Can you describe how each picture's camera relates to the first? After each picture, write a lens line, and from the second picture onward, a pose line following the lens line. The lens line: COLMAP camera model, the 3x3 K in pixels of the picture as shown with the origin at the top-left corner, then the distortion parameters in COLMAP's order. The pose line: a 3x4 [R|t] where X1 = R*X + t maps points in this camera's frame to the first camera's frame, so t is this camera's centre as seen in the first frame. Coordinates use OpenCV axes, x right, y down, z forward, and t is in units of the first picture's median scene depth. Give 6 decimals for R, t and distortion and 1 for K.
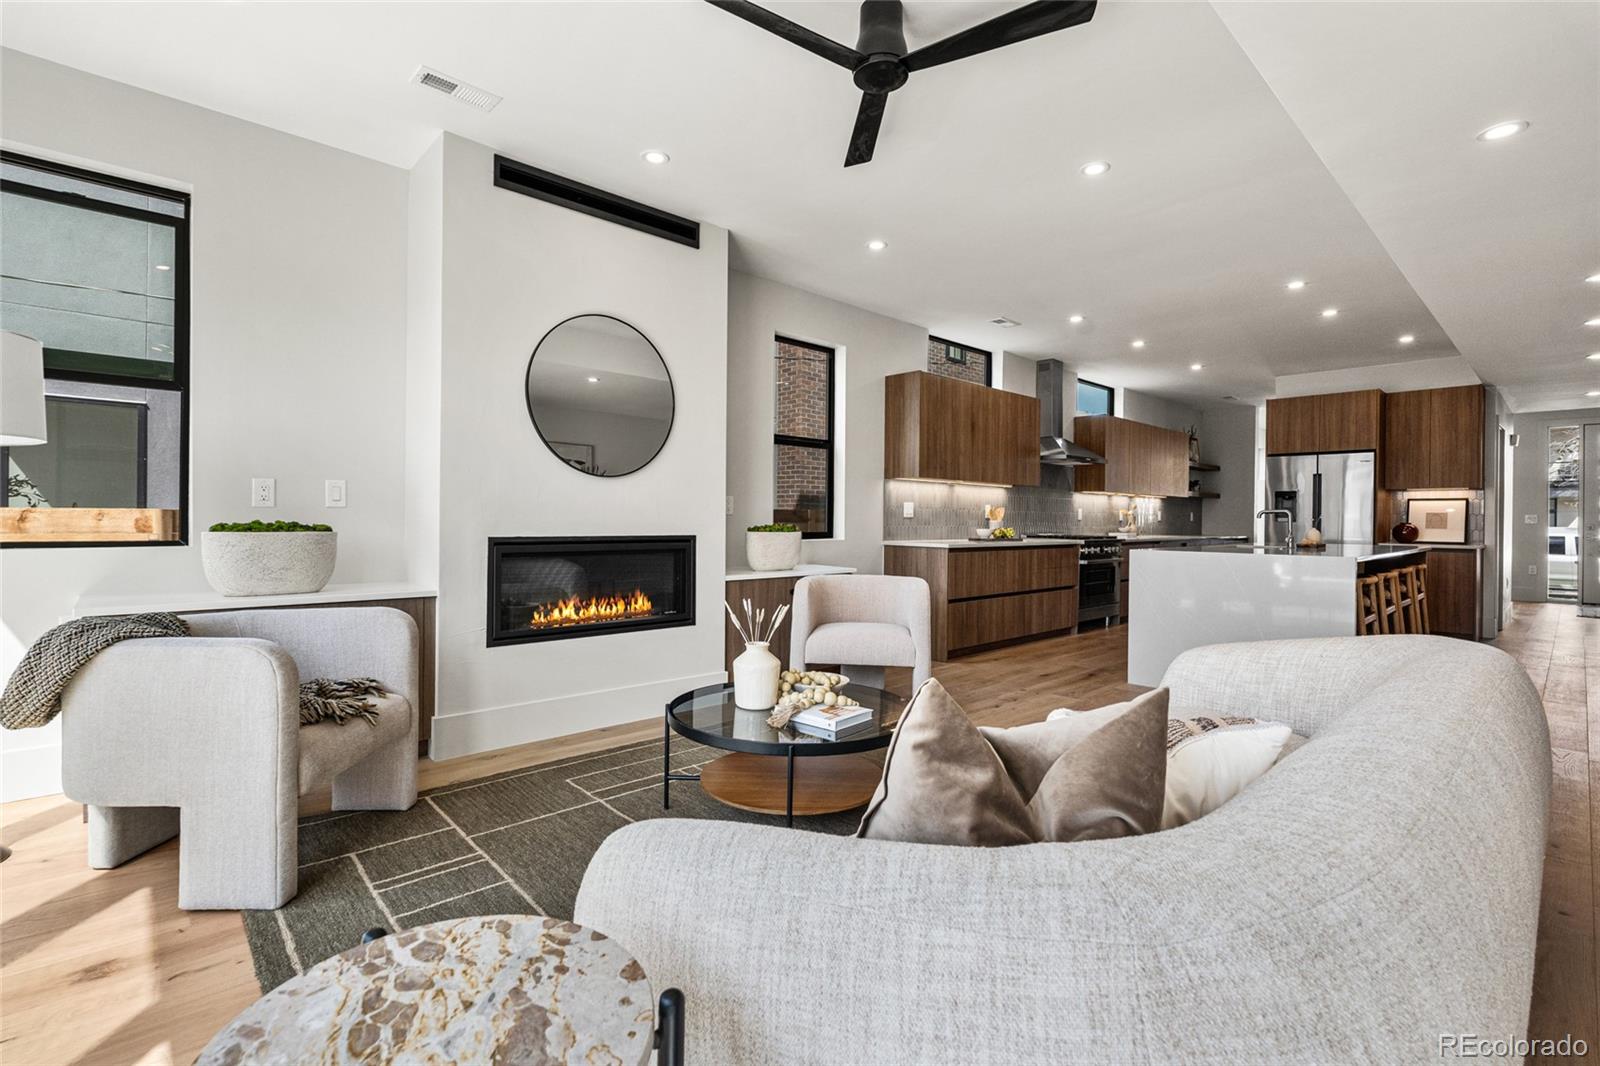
lens RADIAL K [[715.0, 0, 795.3], [0, 715.0, 531.6], [0, 0, 1]] dist [-0.002741, 0.000258]
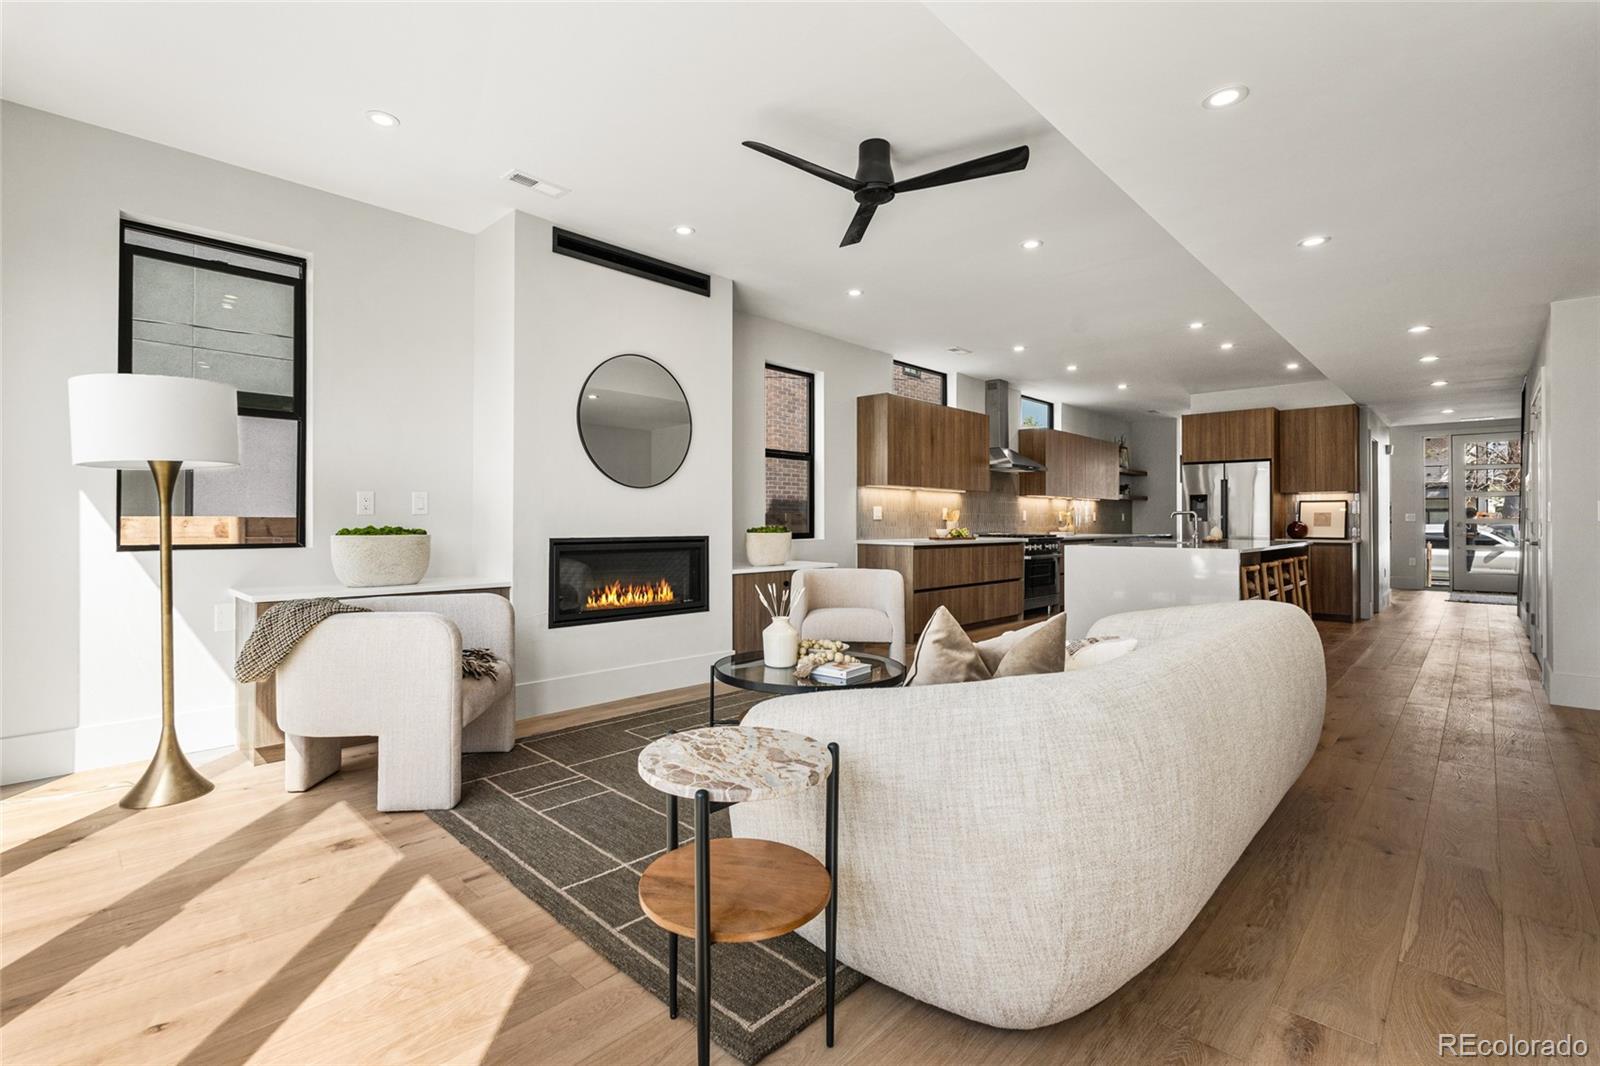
lens RADIAL K [[715.0, 0, 792.2], [0, 715.0, 524.2], [0, 0, 1]] dist [-0.002741, 0.000258]
pose [[0.998050, -0.006951, 0.062027, -0.092067], [0.007778, 0.999884, -0.013107, 0.002921], [-0.061928, 0.013563, 0.997988, -0.248949]]
